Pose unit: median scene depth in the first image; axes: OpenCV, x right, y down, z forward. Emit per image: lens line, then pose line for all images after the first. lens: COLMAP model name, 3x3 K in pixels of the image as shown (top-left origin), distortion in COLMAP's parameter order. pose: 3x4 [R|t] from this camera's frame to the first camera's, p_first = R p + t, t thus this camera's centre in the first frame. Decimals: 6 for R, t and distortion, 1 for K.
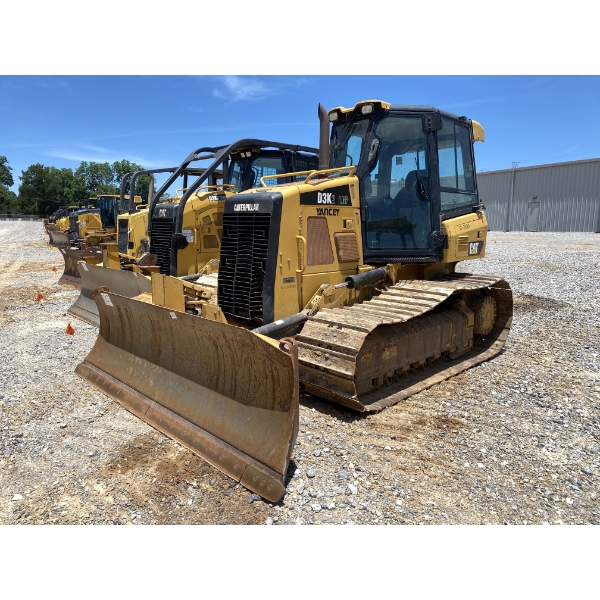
lens RADIAL K [[461.0, 0, 301.4], [0, 461.0, 295.4], [0, 0, 1]] dist [0.074862, 0.000028]
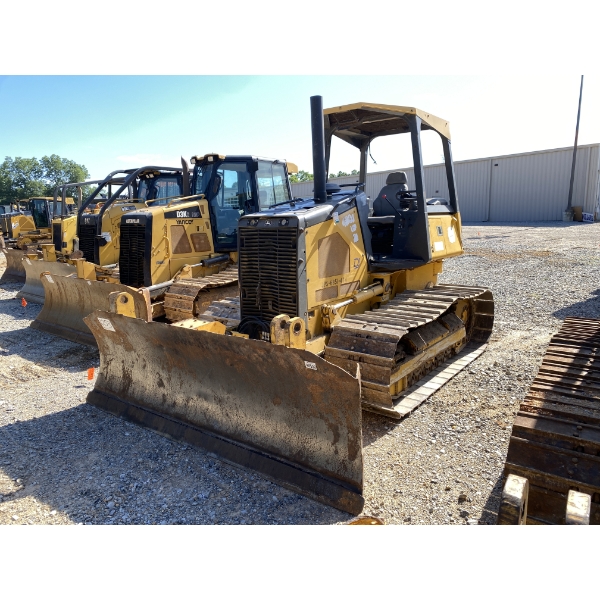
lens RADIAL K [[461.0, 0, 301.3], [0, 461.0, 298.9], [0, 0, 1]] dist [0.074862, 0.000028]
pose [[0.993303, -0.044719, 0.106538, 0.253419], [0.042438, 0.998821, 0.023575, 0.070548], [-0.107466, -0.018896, 0.994029, -0.662481]]
